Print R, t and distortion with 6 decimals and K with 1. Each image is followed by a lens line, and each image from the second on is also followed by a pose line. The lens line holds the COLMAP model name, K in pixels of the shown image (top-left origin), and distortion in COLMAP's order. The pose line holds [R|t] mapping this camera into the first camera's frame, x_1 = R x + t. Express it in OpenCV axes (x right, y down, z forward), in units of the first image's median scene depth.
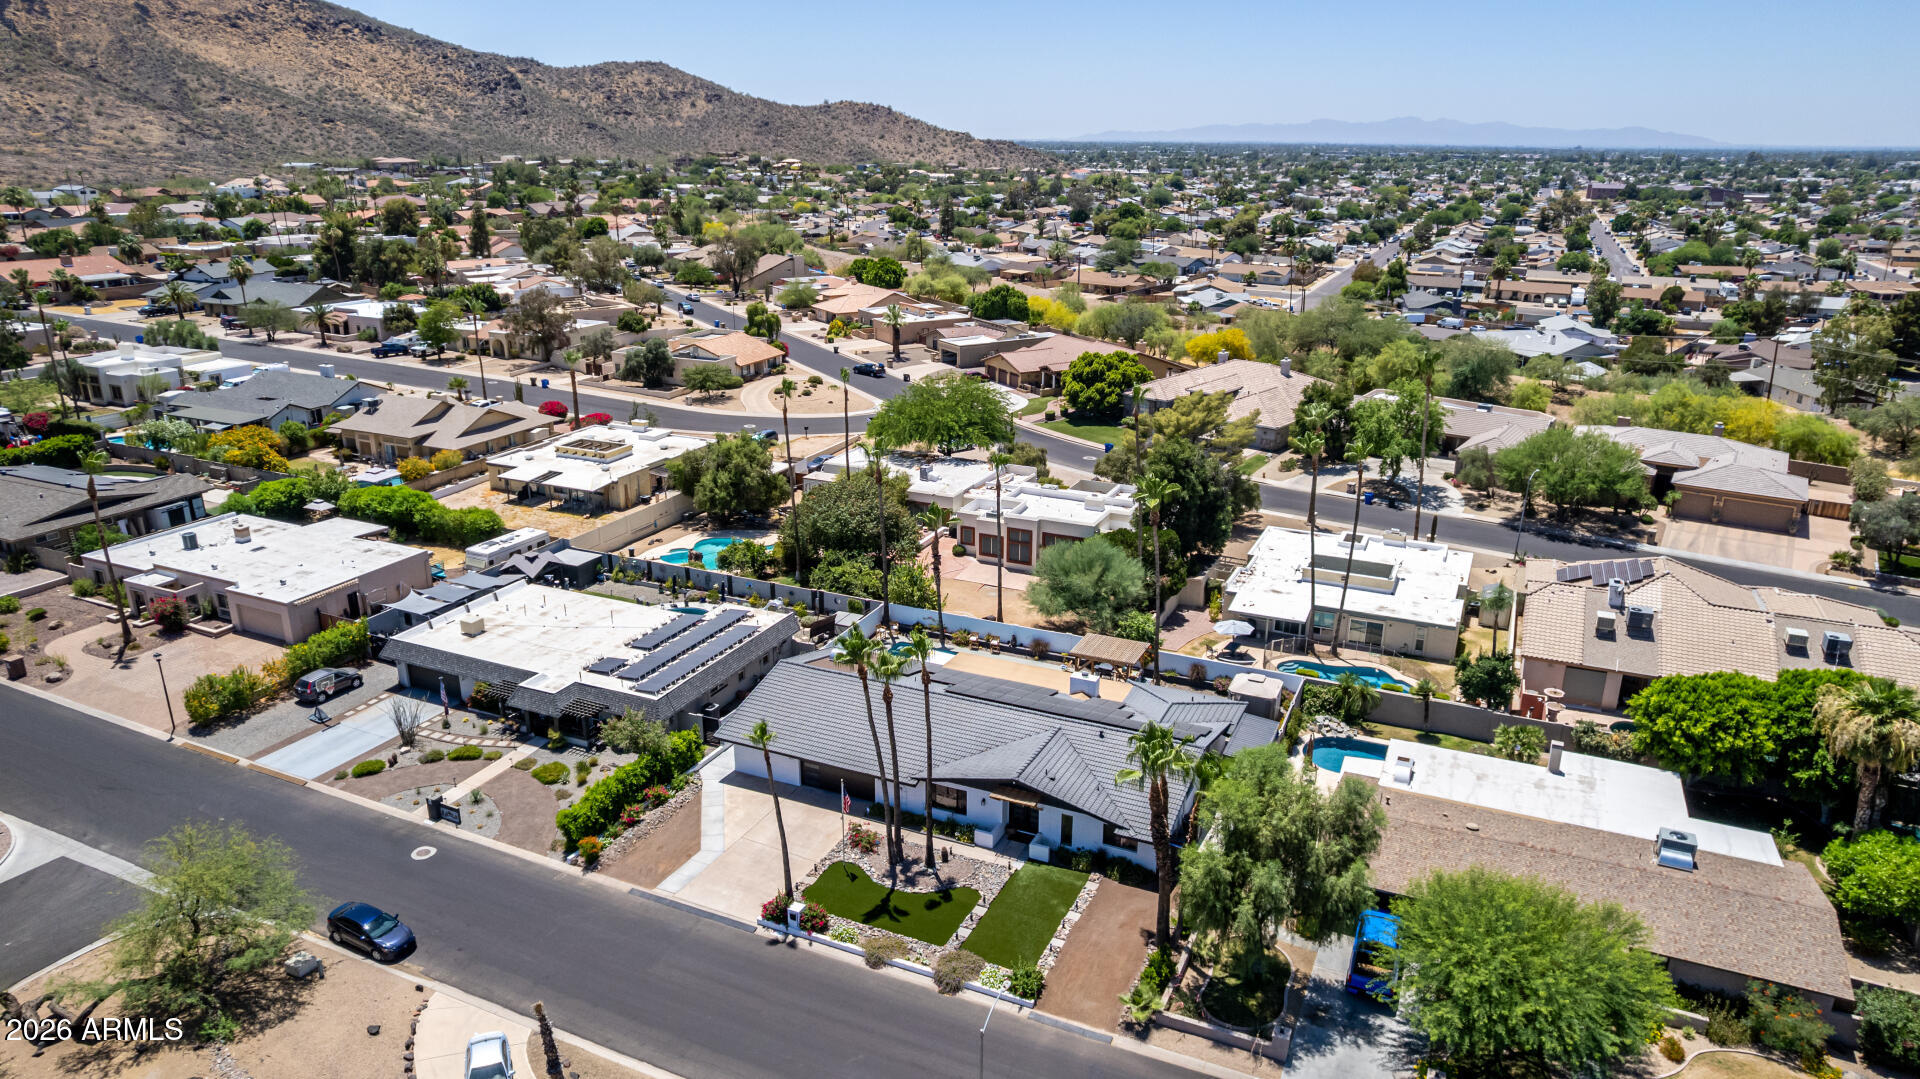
lens RADIAL K [[1219.6, 0, 966.8], [0, 1219.6, 539.5], [0, 0, 1]] dist [-0.072391, 0.065633]
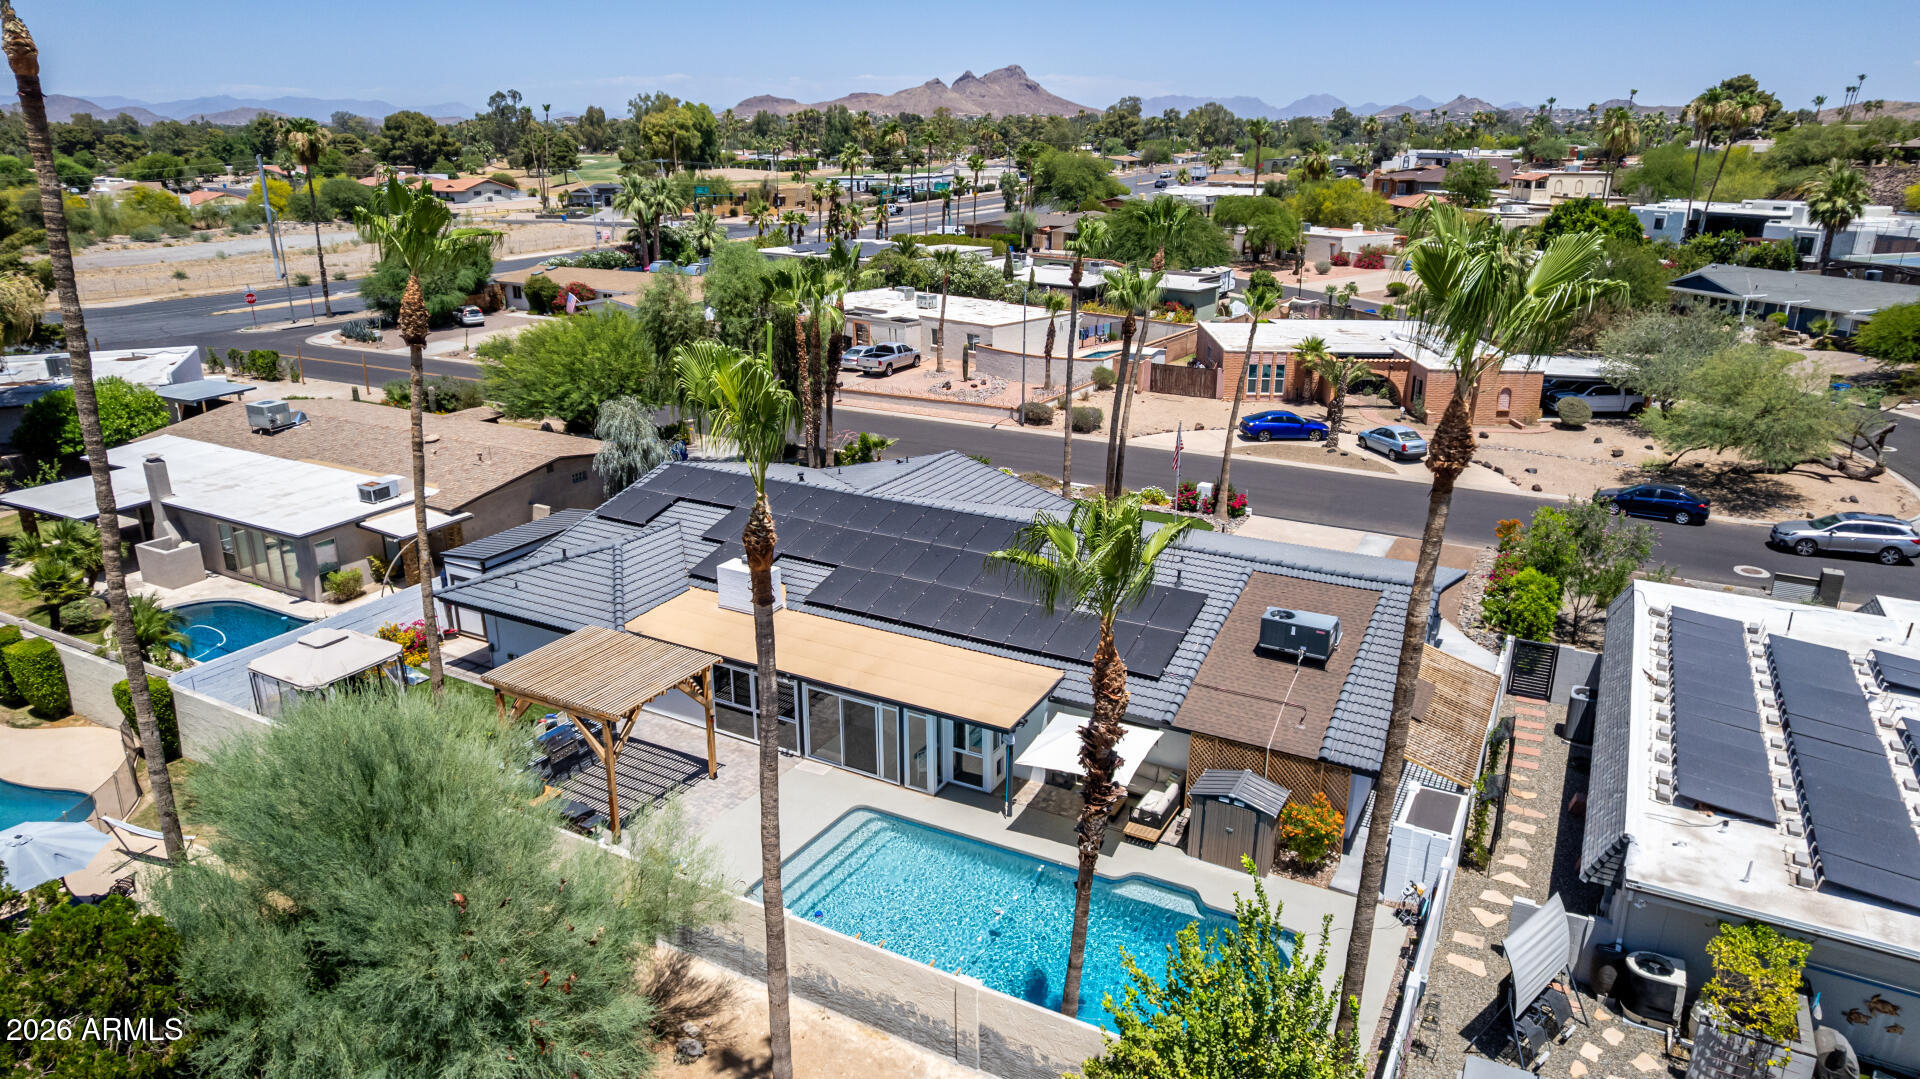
lens RADIAL K [[1219.6, 0, 966.8], [0, 1219.6, 539.5], [0, 0, 1]] dist [-0.072391, 0.065633]
pose [[-0.997205, -0.029074, 0.068828, -0.016763], [0.018755, 0.794291, 0.607248, -0.161131], [-0.072325, 0.606841, -0.791526, 1.236775]]
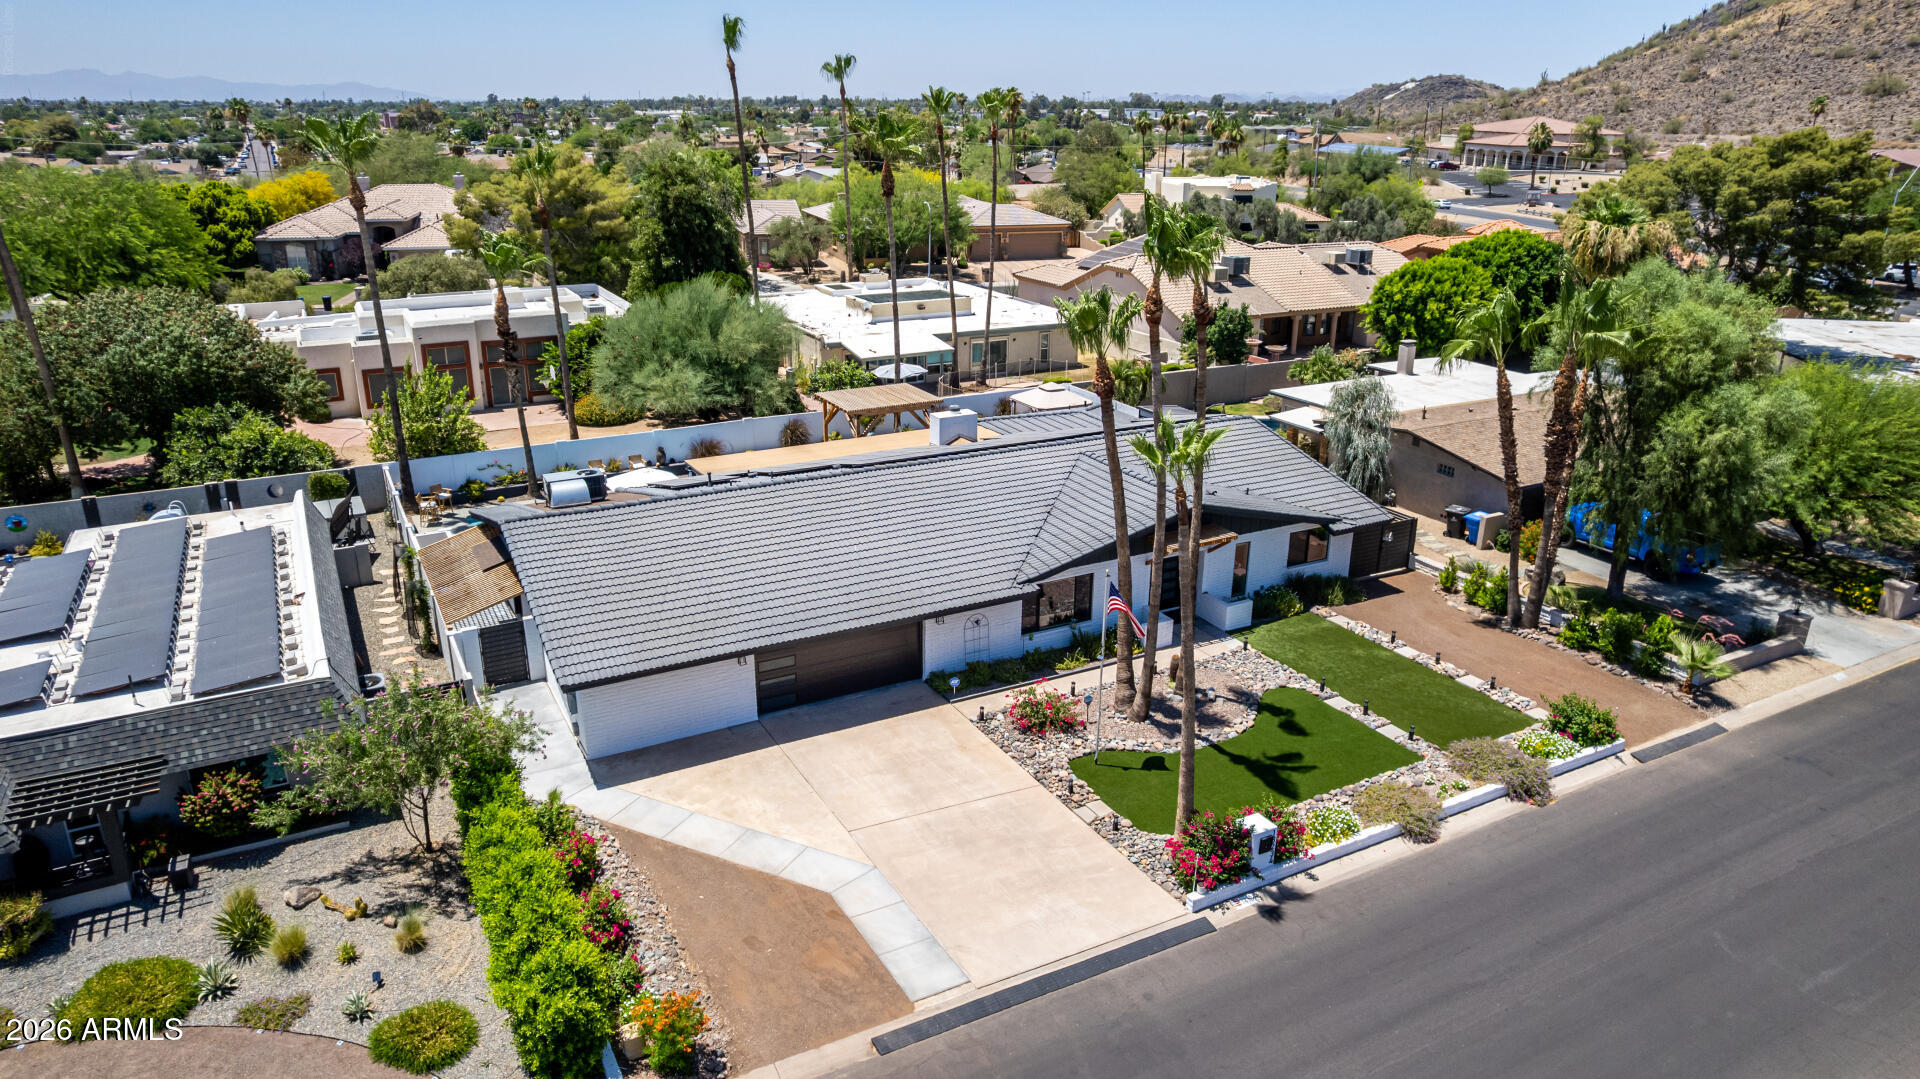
lens RADIAL K [[1241.5, 0, 965.8], [0, 1241.5, 538.6], [0, 0, 1]] dist [-0.076977, 0.069053]
pose [[0.599965, -0.268825, 0.753508, -0.361785], [0.247865, 0.957971, 0.144412, 0.076860], [-0.760661, 0.100126, 0.641381, 0.542745]]
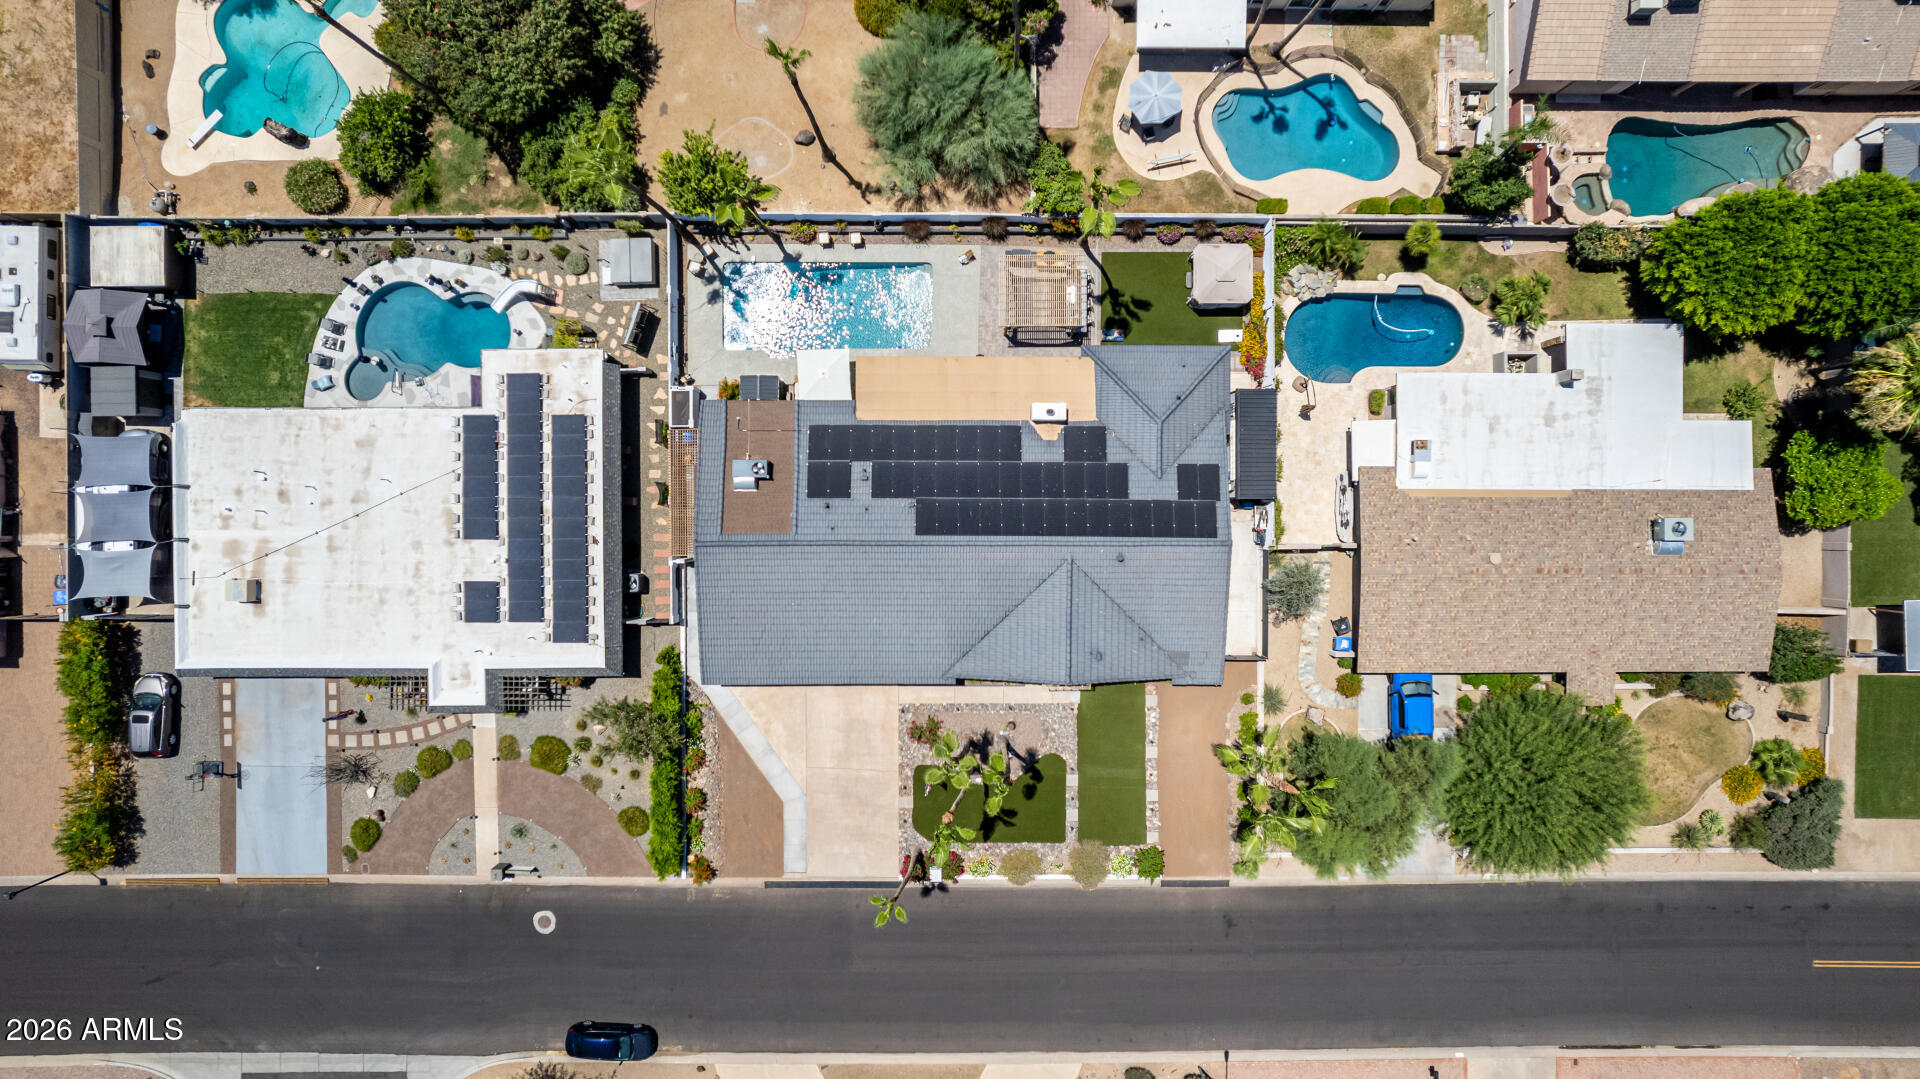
lens RADIAL K [[1252.5, 0, 969.2], [0, 1252.5, 540.3], [0, 0, 1]] dist [-0.066384, 0.057690]
pose [[0.911063, -0.412251, -0.003666, 0.013799], [0.129321, 0.277328, 0.952032, -0.611215], [-0.391459, -0.867835, 0.305976, 0.629123]]
